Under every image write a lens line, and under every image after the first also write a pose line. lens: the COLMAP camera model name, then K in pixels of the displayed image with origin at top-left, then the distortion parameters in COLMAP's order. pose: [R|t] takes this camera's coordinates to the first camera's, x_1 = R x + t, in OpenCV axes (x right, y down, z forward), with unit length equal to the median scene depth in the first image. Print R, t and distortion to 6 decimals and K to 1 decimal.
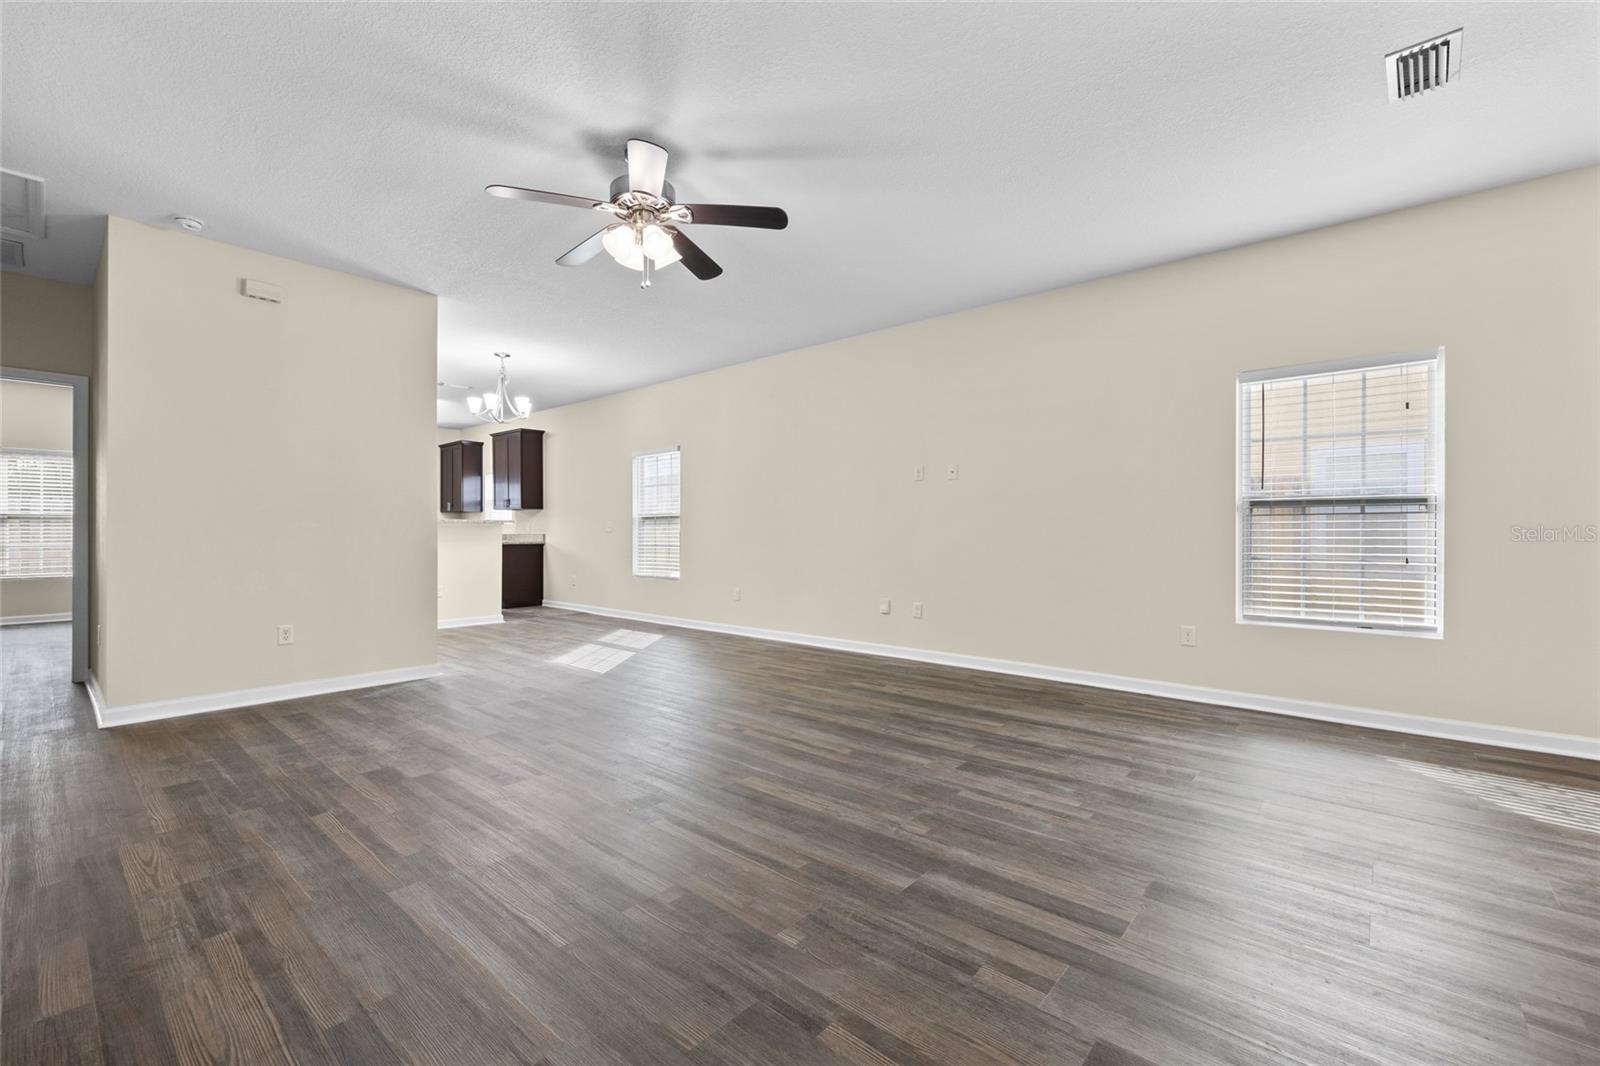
lens RADIAL K [[667.1, 0, 796.7], [0, 667.1, 532.2], [0, 0, 1]] dist [-0.001104, 0.000392]
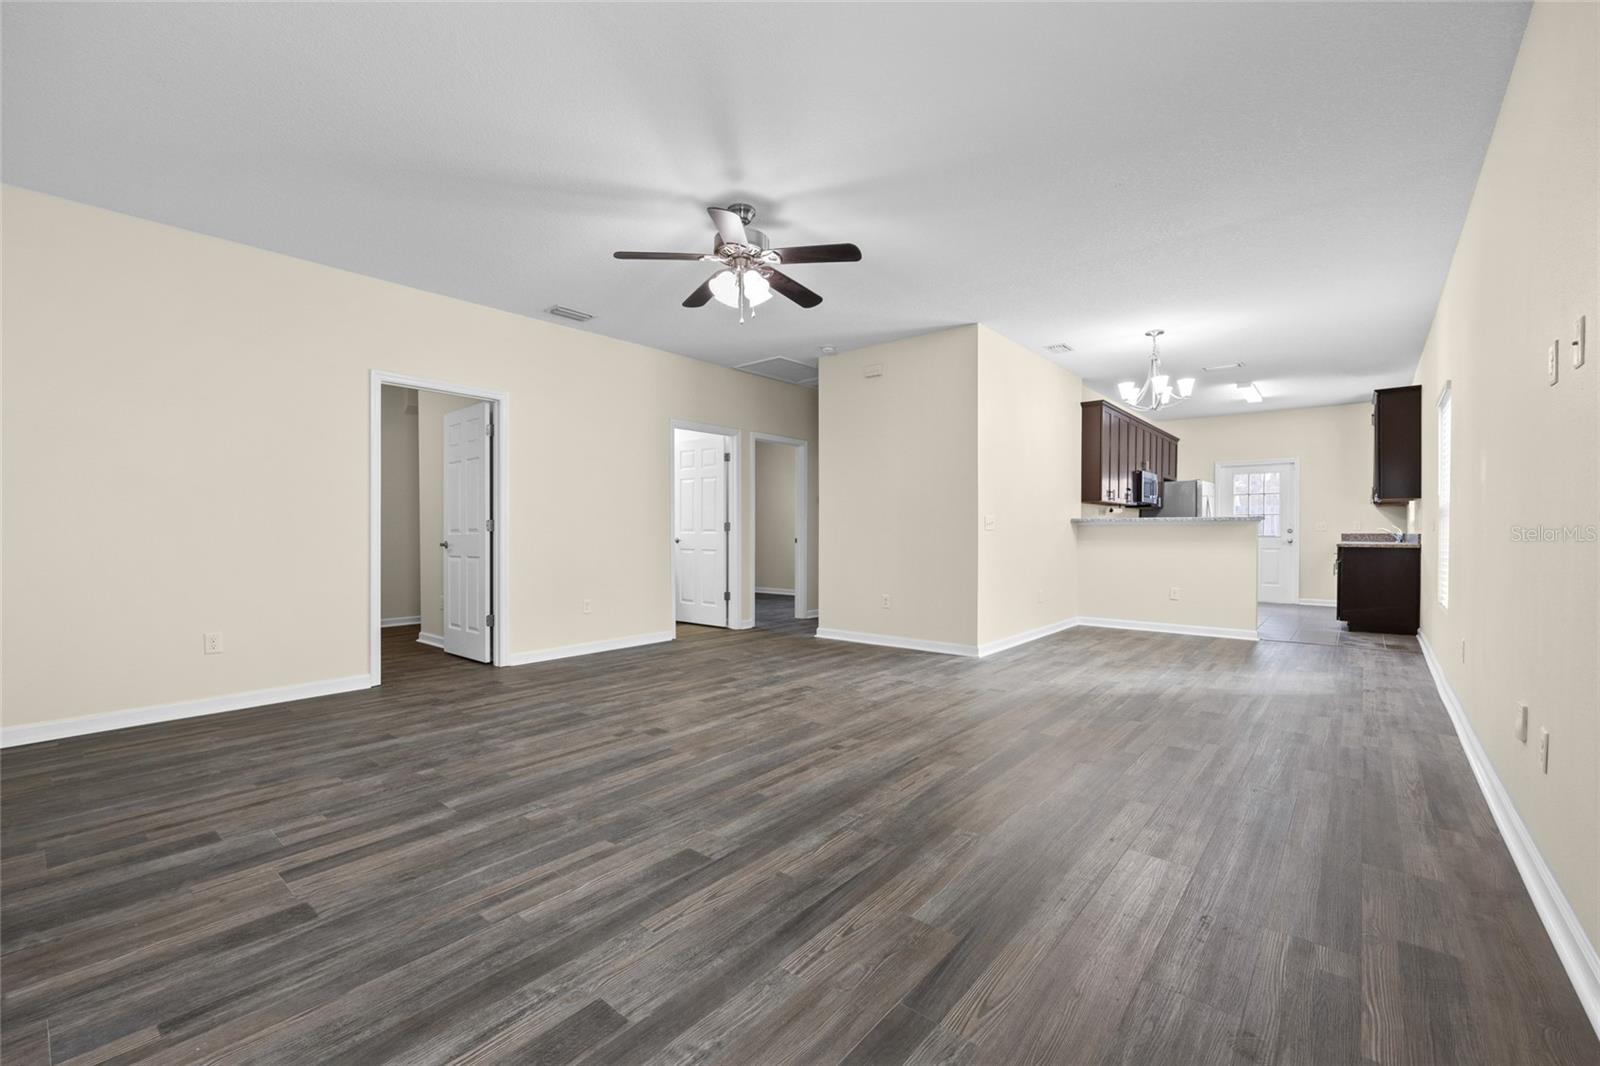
lens RADIAL K [[667.1, 0, 797.6], [0, 667.1, 539.4], [0, 0, 1]] dist [-0.001104, 0.000392]
pose [[0.022669, 0.011421, -0.999678, 1.018812], [0.000444, 0.999935, 0.011434, 0.001391], [0.999743, -0.000703, 0.022662, 1.147839]]
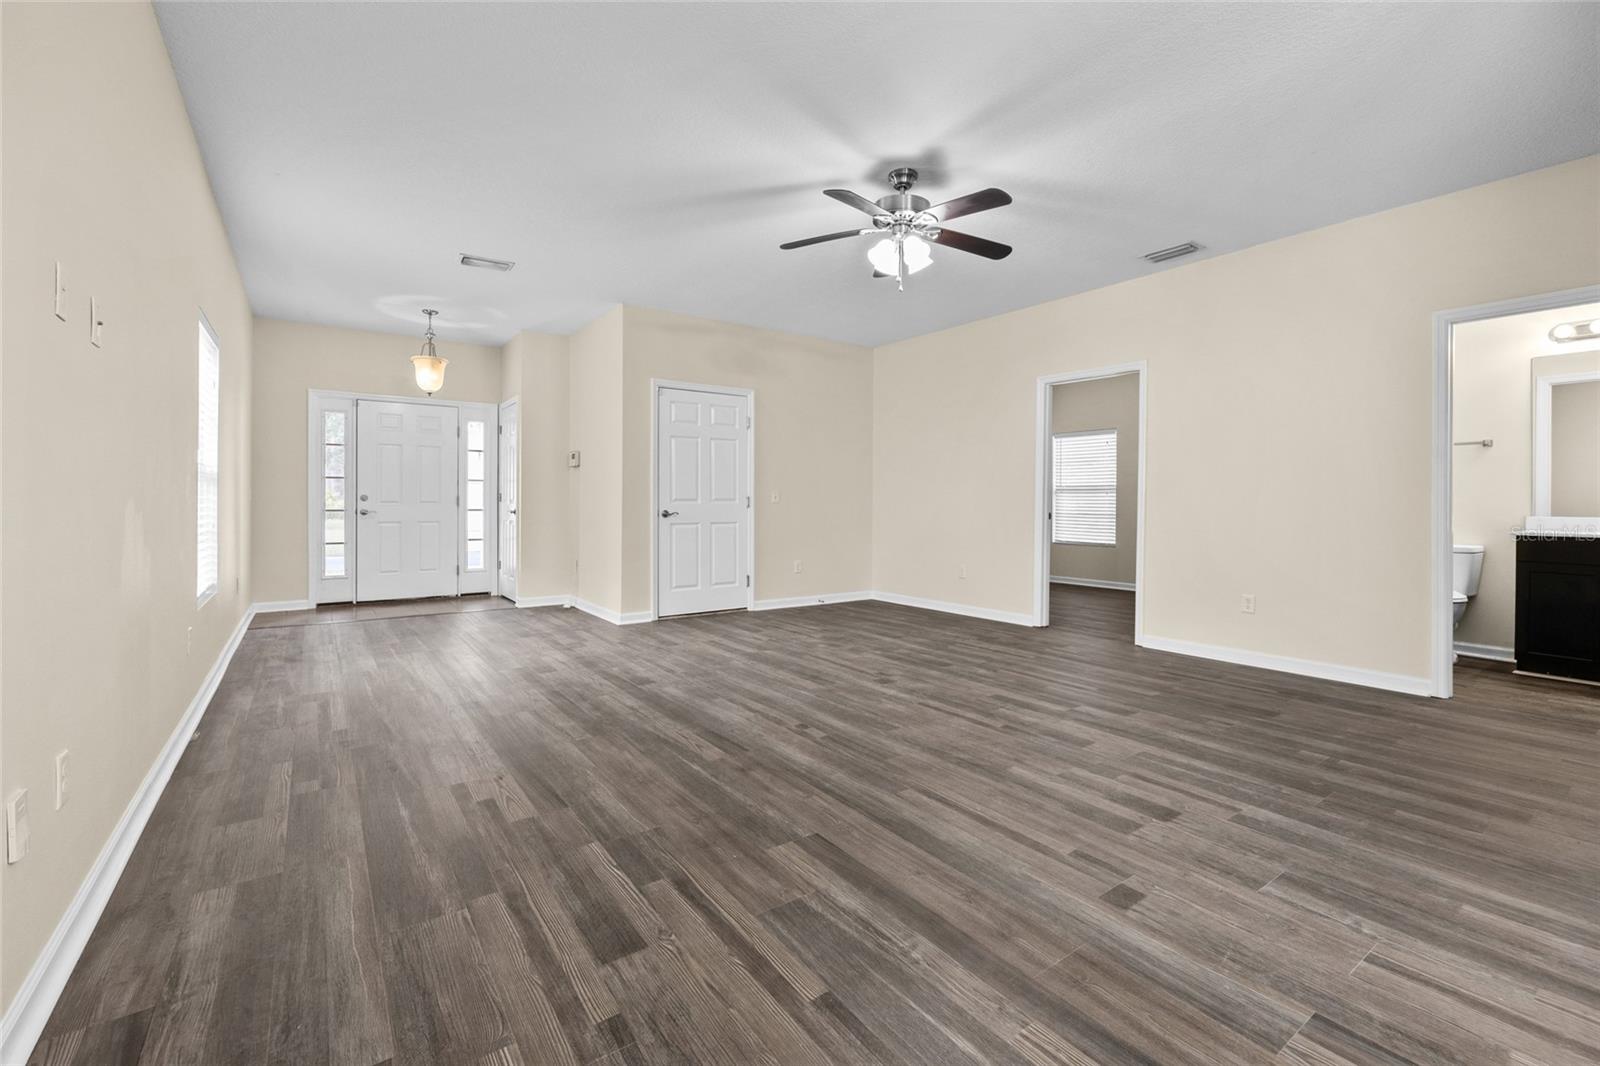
lens RADIAL K [[667.1, 0, 787.1], [0, 667.1, 500.5], [0, 0, 1]] dist [-0.001104, 0.000392]
pose [[-0.972349, -0.002760, 0.233517, -0.332999], [-0.005257, 0.999935, -0.010068, 0.007692], [-0.233474, -0.011017, -0.972301, 2.310934]]
